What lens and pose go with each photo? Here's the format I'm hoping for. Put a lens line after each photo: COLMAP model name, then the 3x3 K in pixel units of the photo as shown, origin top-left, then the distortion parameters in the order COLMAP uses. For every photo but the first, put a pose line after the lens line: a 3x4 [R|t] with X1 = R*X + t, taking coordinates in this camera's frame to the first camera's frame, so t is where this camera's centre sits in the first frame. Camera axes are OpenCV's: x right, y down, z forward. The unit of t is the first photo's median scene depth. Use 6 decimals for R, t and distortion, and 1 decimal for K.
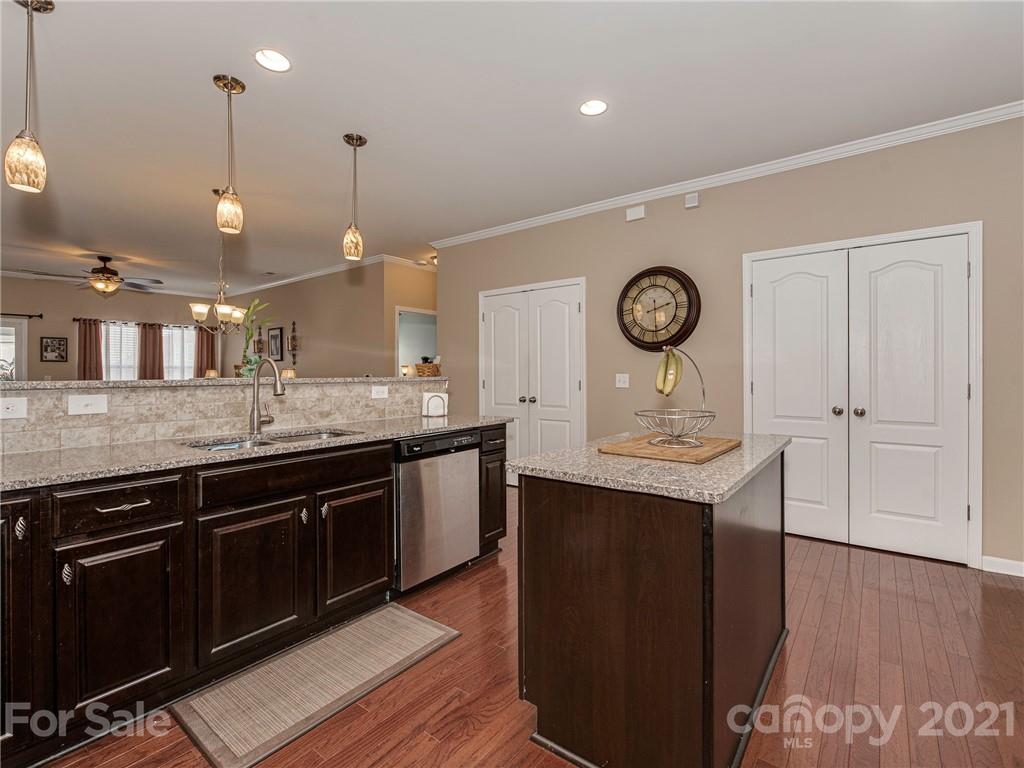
lens RADIAL K [[490.2, 0, 520.7], [0, 490.2, 376.0], [0, 0, 1]] dist [-0.005313, -0.003494]
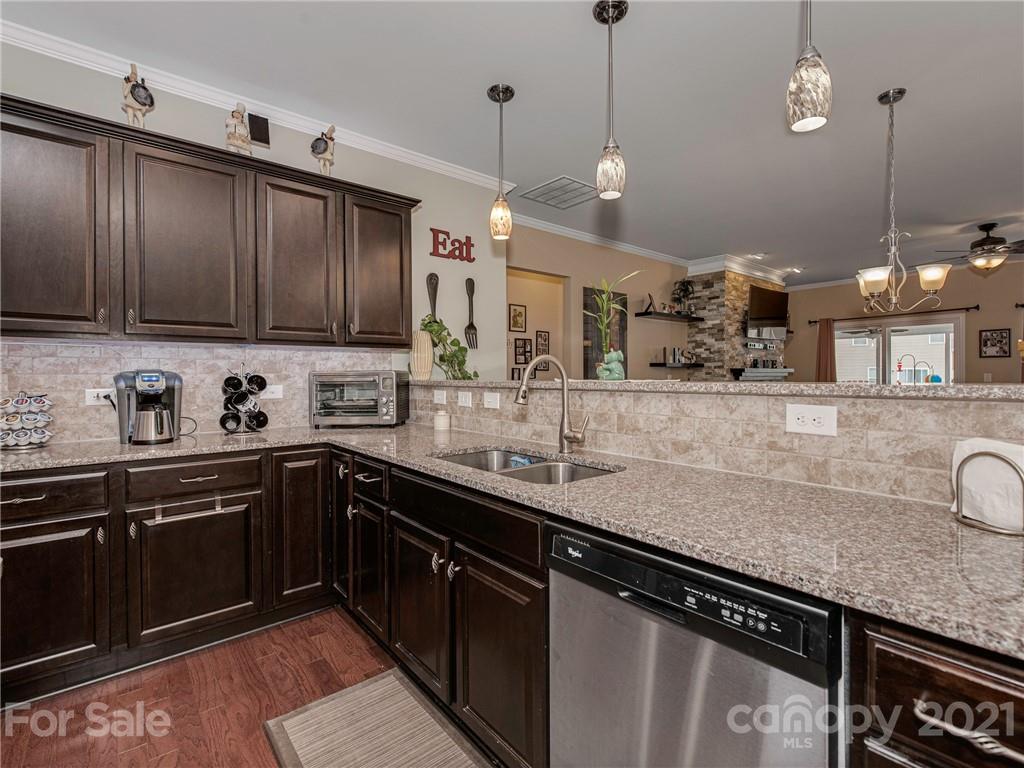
lens RADIAL K [[490.2, 0, 519.2], [0, 490.2, 376.9], [0, 0, 1]] dist [-0.005313, -0.003494]
pose [[-0.217128, 0.009351, -0.976098, 0.087623], [-0.000447, 0.999953, 0.009678, -0.003431], [0.976143, 0.002537, -0.217114, 0.438512]]
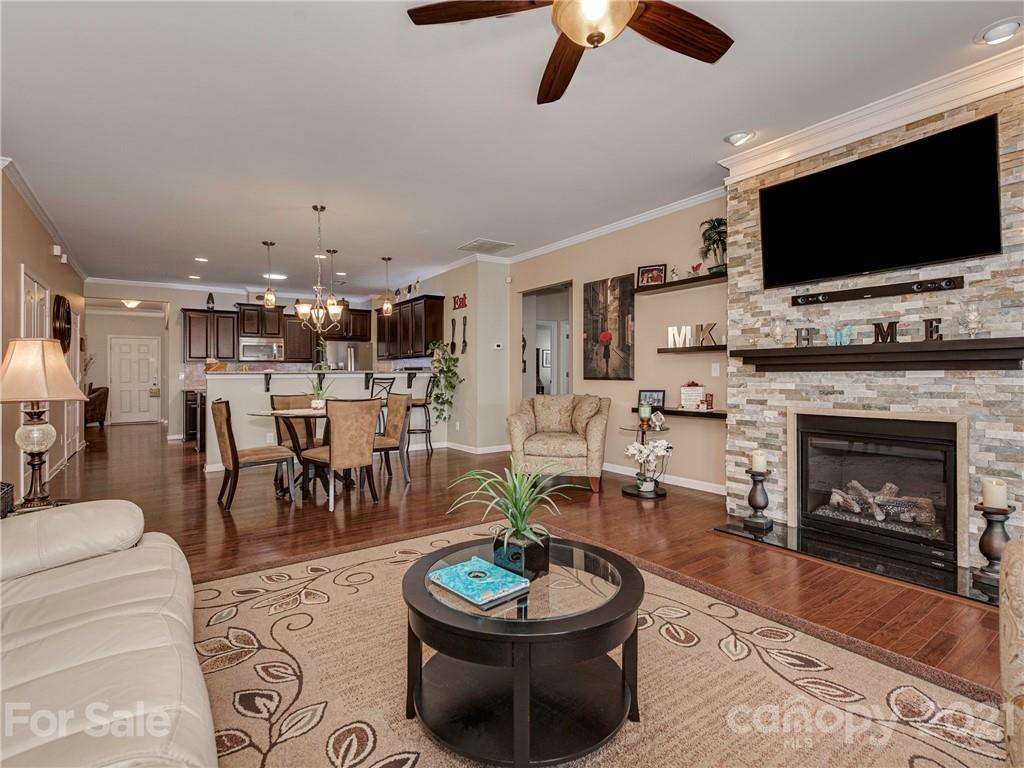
lens RADIAL K [[490.2, 0, 473.0], [0, 490.2, 365.9], [0, 0, 1]] dist [-0.005313, -0.003494]
pose [[-0.936236, 0.020649, 0.350765, -0.909538], [0.018117, 0.999781, -0.010501, 0.007999], [-0.350905, -0.003477, -0.936405, 1.307445]]
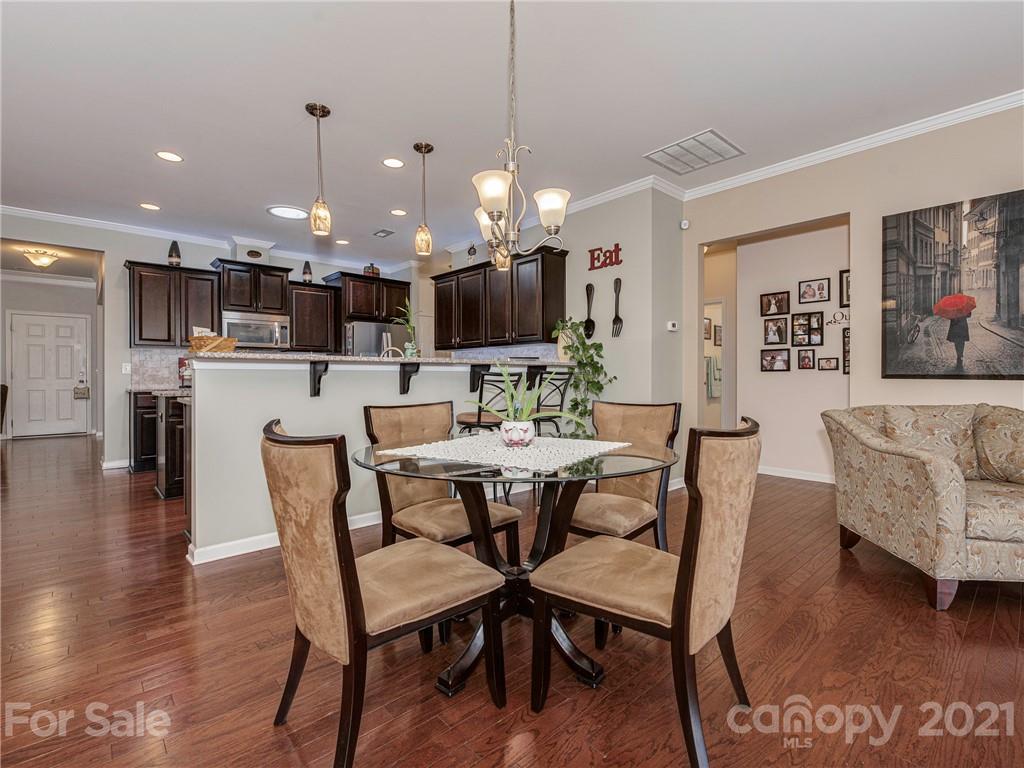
lens RADIAL K [[490.2, 0, 509.1], [0, 490.2, 376.3], [0, 0, 1]] dist [-0.005313, -0.003494]
pose [[-0.976182, 0.003954, 0.216918, -0.494673], [0.006338, 0.999927, 0.010292, 0.017192], [-0.216861, 0.011422, -0.976136, 0.993756]]
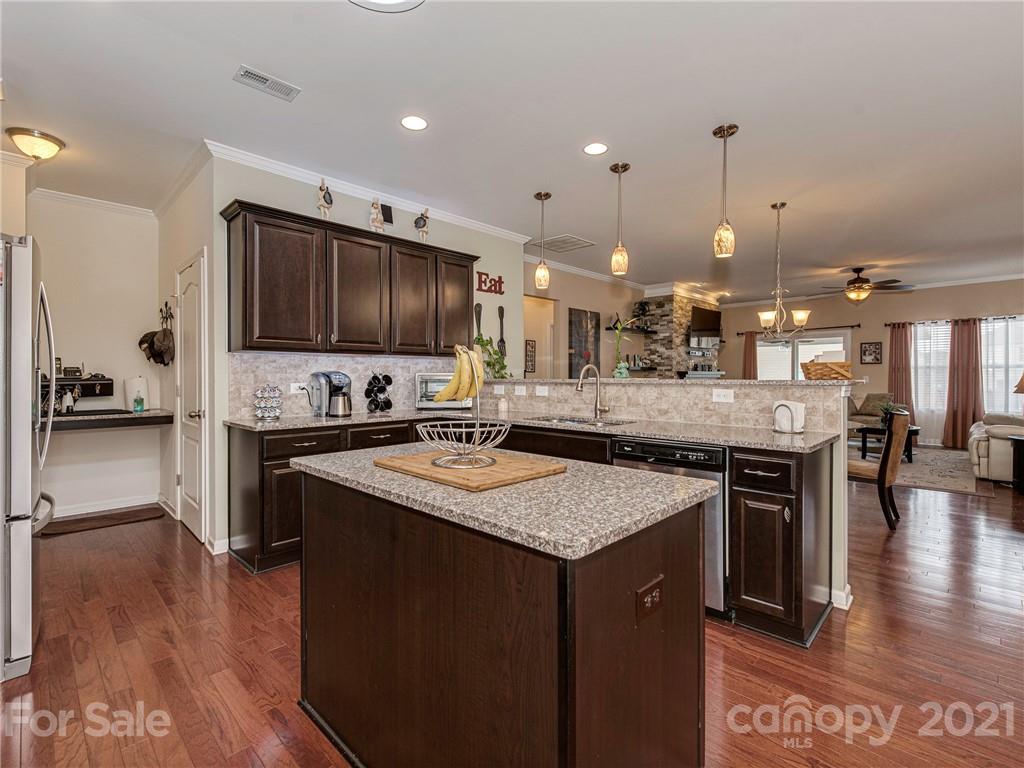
lens RADIAL K [[490.2, 0, 511.9], [0, 490.2, 380.3], [0, 0, 1]] dist [-0.005313, -0.003494]
pose [[-0.124838, 0.013883, -0.992080, 0.349334], [-0.004702, 0.999883, 0.014583, -0.003837], [0.992166, 0.006485, -0.124758, 0.372184]]
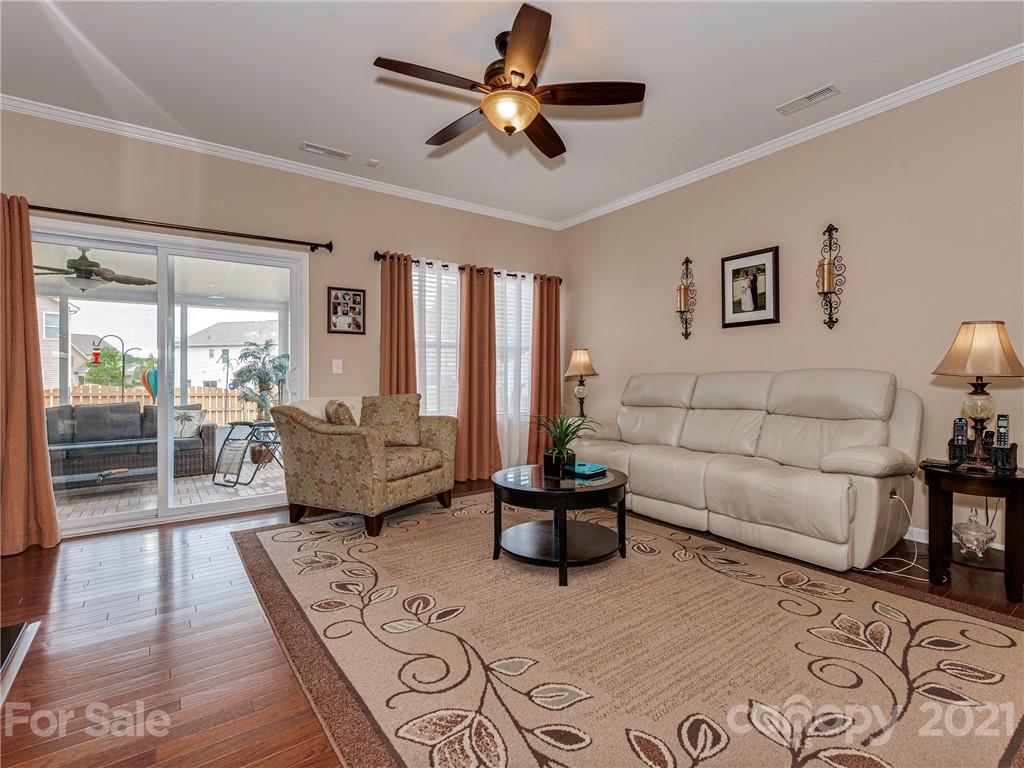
lens RADIAL K [[490.2, 0, 518.8], [0, 490.2, 379.7], [0, 0, 1]] dist [-0.005313, -0.003494]
pose [[0.957521, 0.000690, -0.288362, -0.754364], [-0.000853, 1.000000, -0.000438, 0.026752], [0.288362, 0.000665, 0.957521, 0.650336]]
